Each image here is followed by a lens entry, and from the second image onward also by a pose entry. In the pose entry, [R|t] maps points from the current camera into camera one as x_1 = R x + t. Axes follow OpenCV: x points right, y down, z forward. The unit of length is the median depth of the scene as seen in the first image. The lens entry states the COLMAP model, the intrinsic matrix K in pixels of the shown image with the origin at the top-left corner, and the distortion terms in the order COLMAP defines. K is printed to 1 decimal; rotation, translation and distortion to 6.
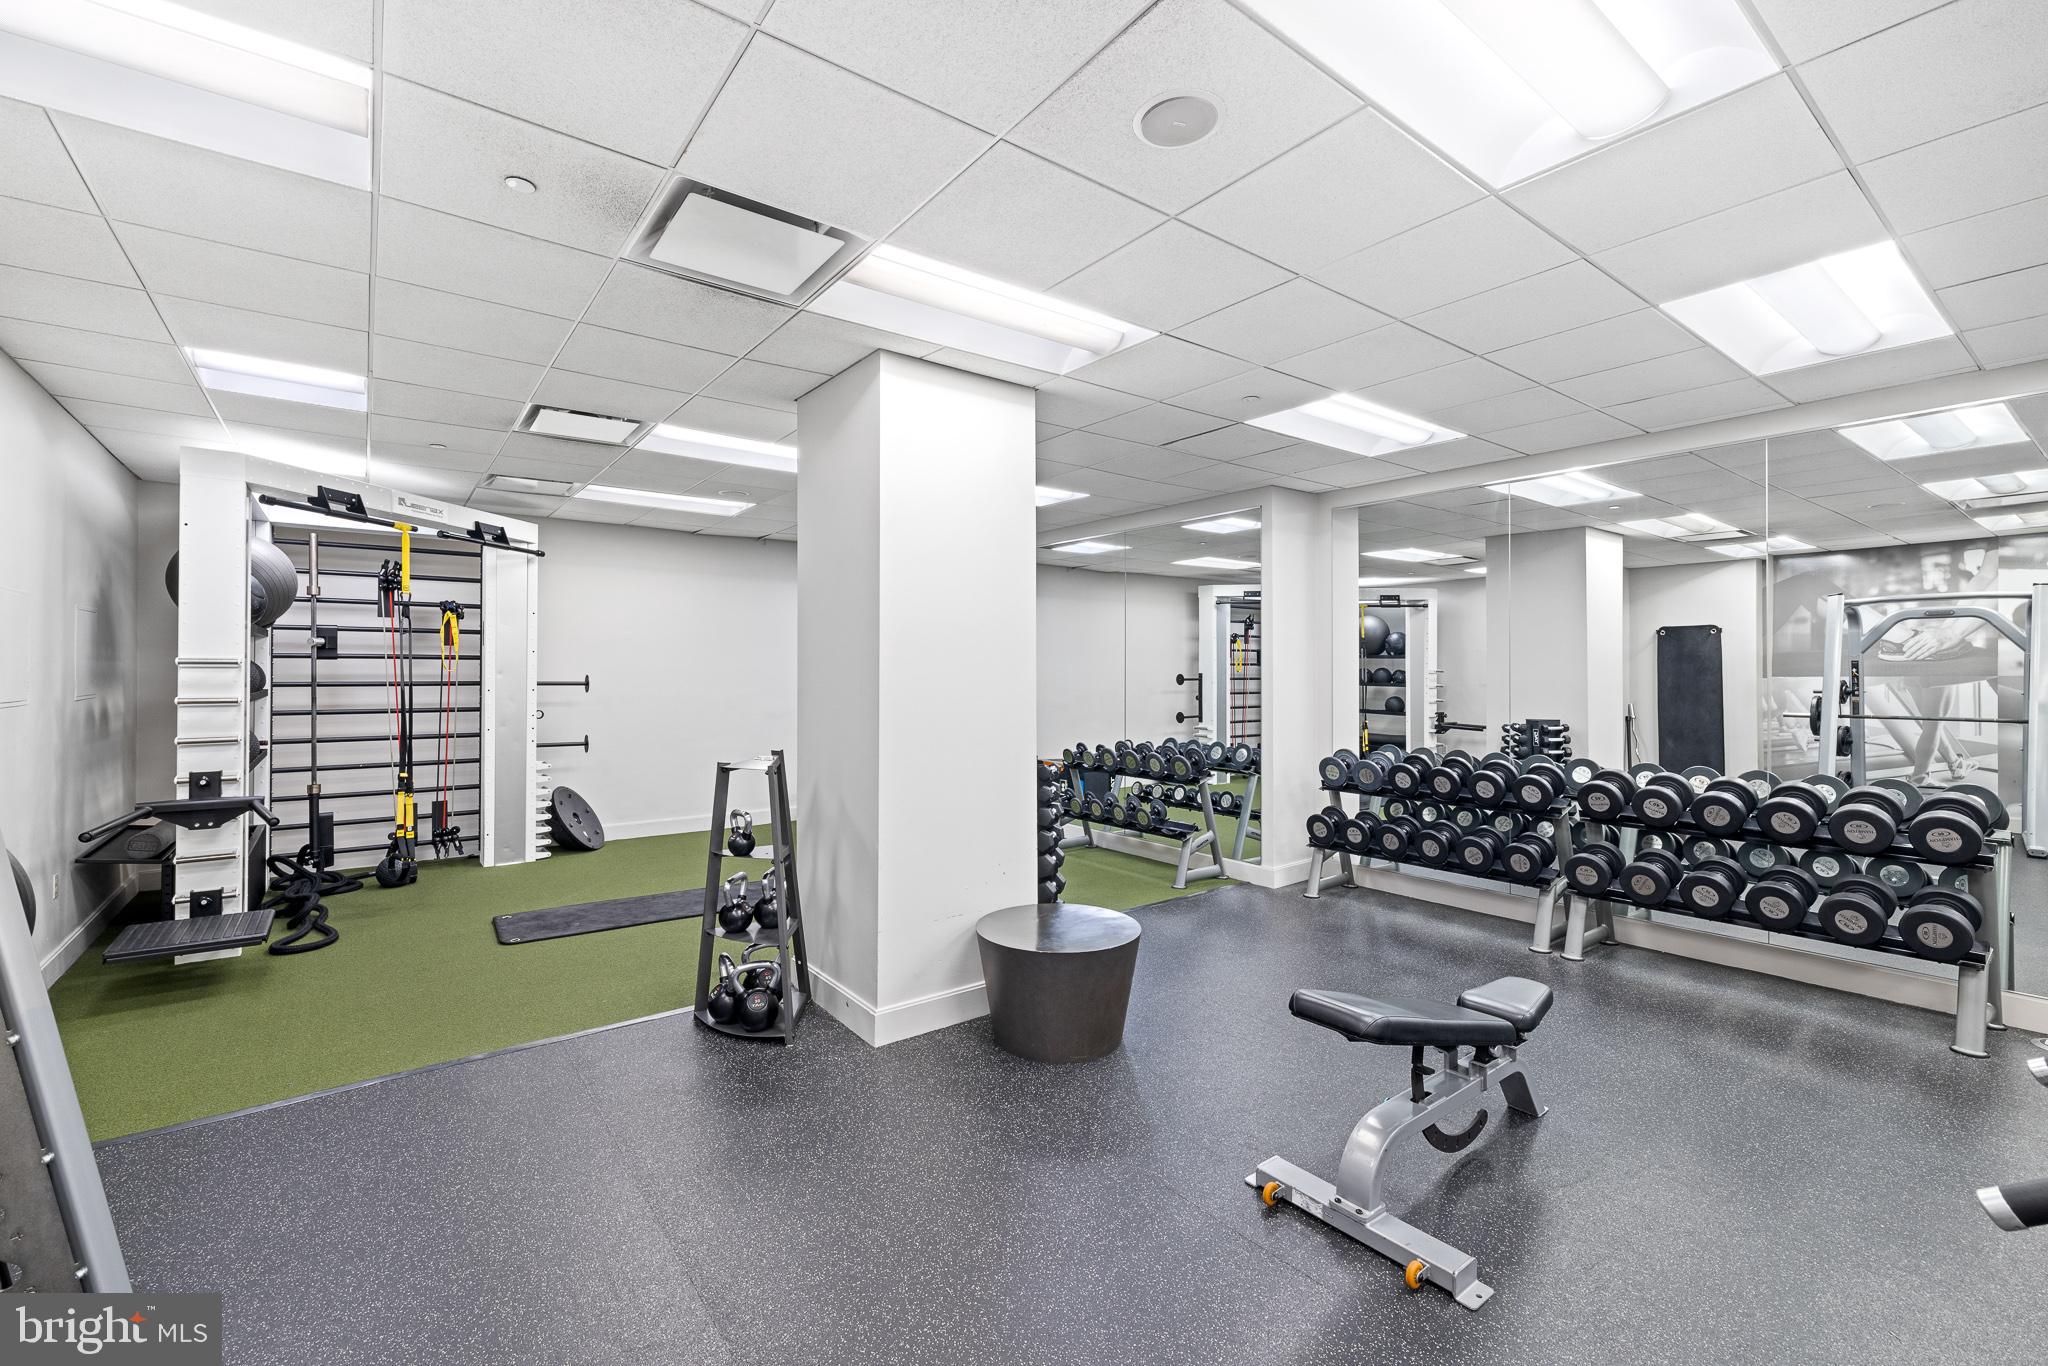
lens RADIAL K [[862.1, 0, 1022.9], [0, 862.1, 662.8], [0, 0, 1]] dist [0.004983, 0.000100]
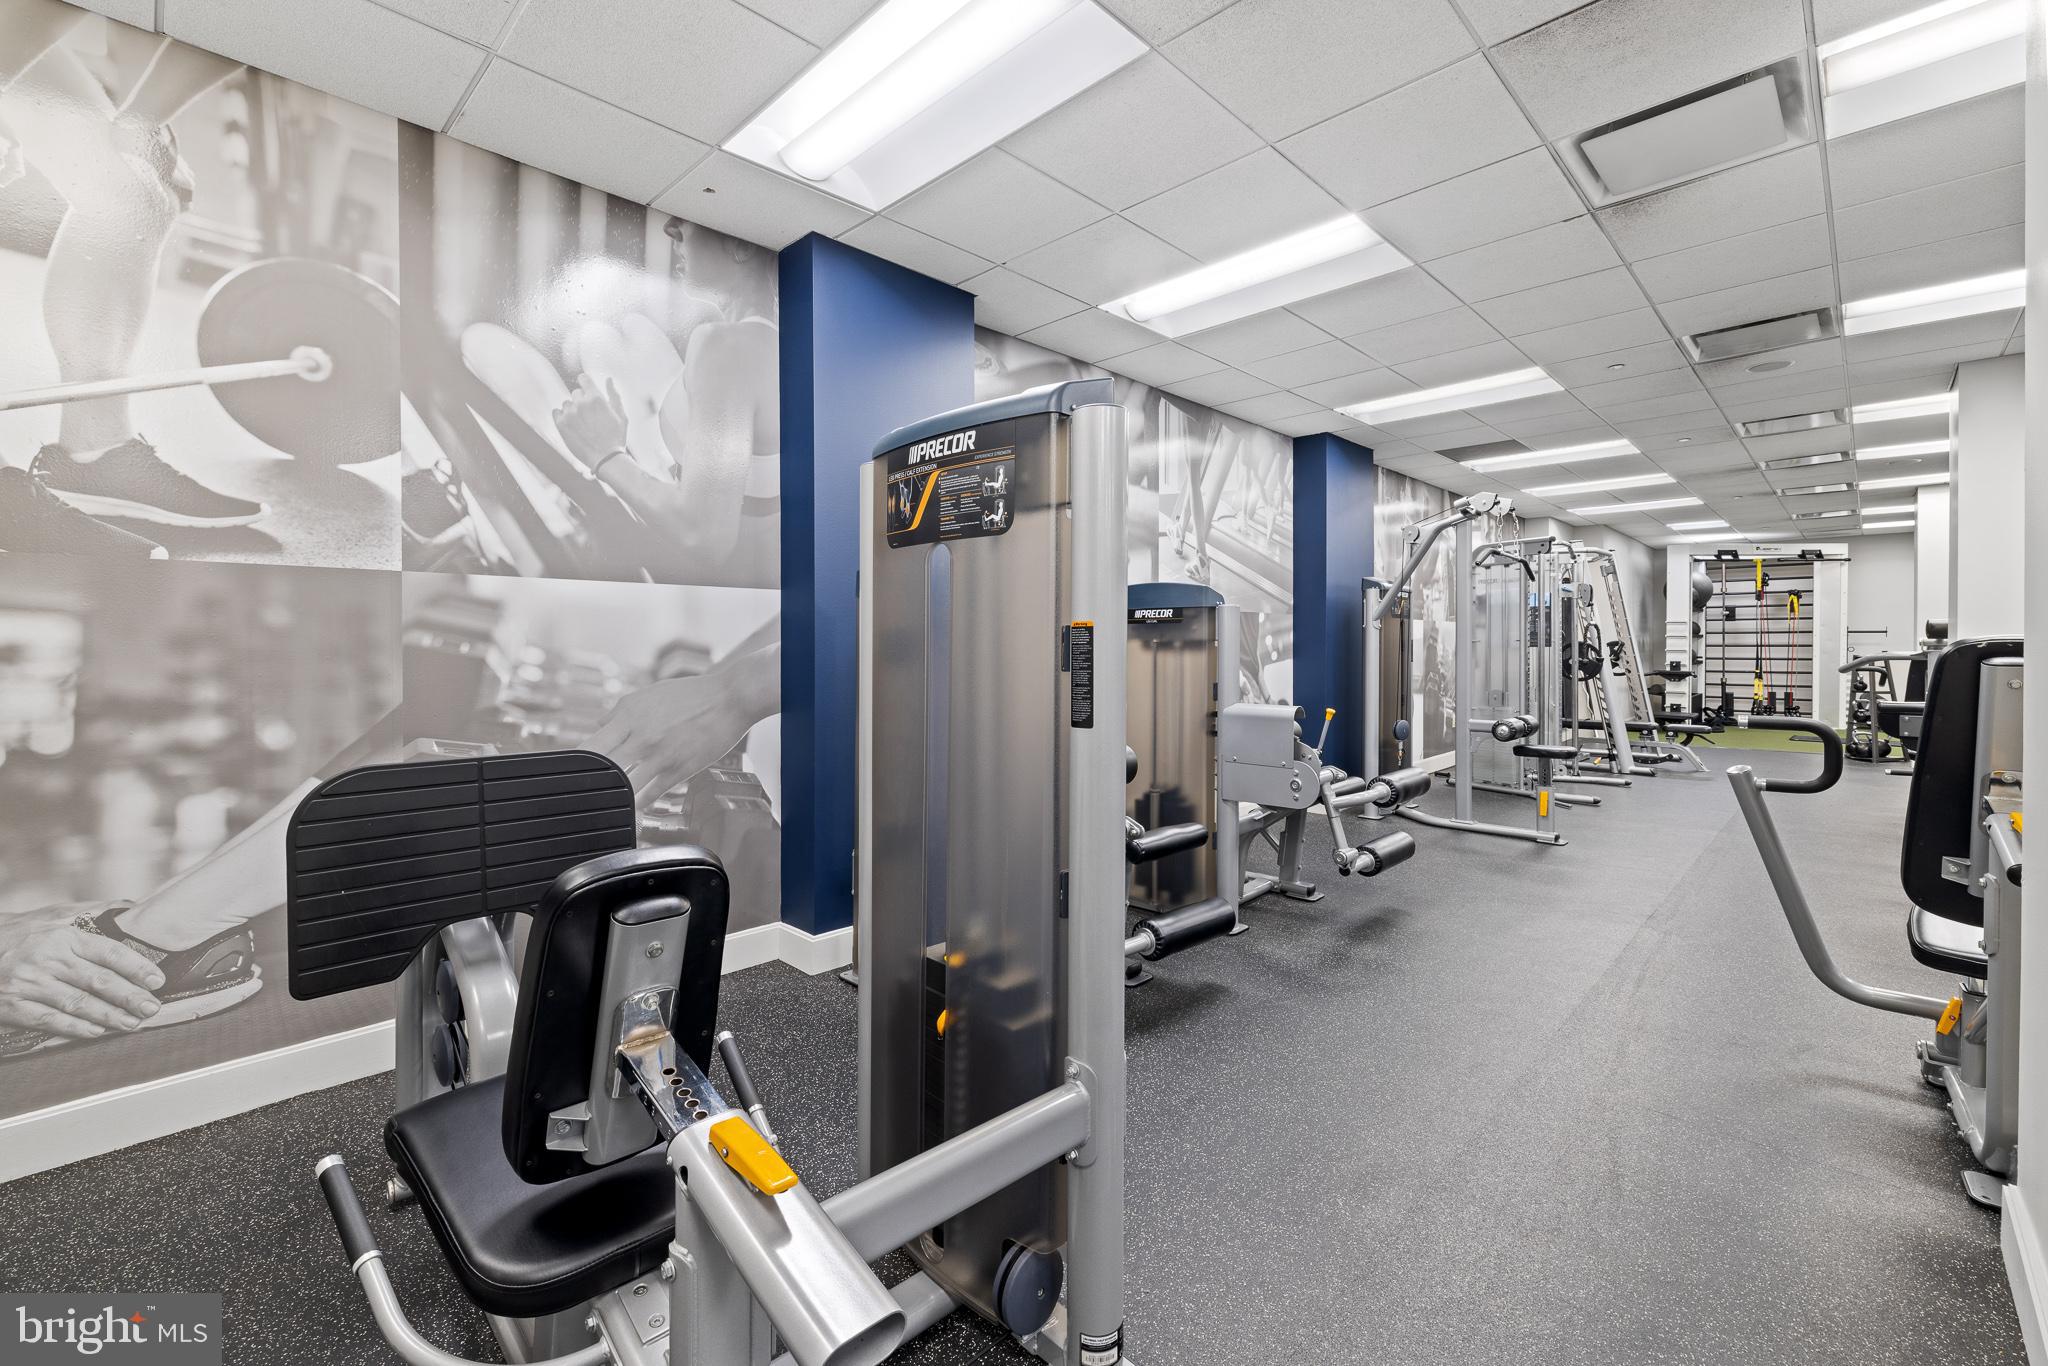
lens RADIAL K [[862.1, 0, 1018.6], [0, 862.1, 655.3], [0, 0, 1]] dist [0.004983, 0.000100]
pose [[0.143469, 0.010930, -0.989594, 1.090411], [0.013725, 0.999821, 0.013032, 0.028857], [0.989560, -0.015452, 0.143294, -1.079440]]
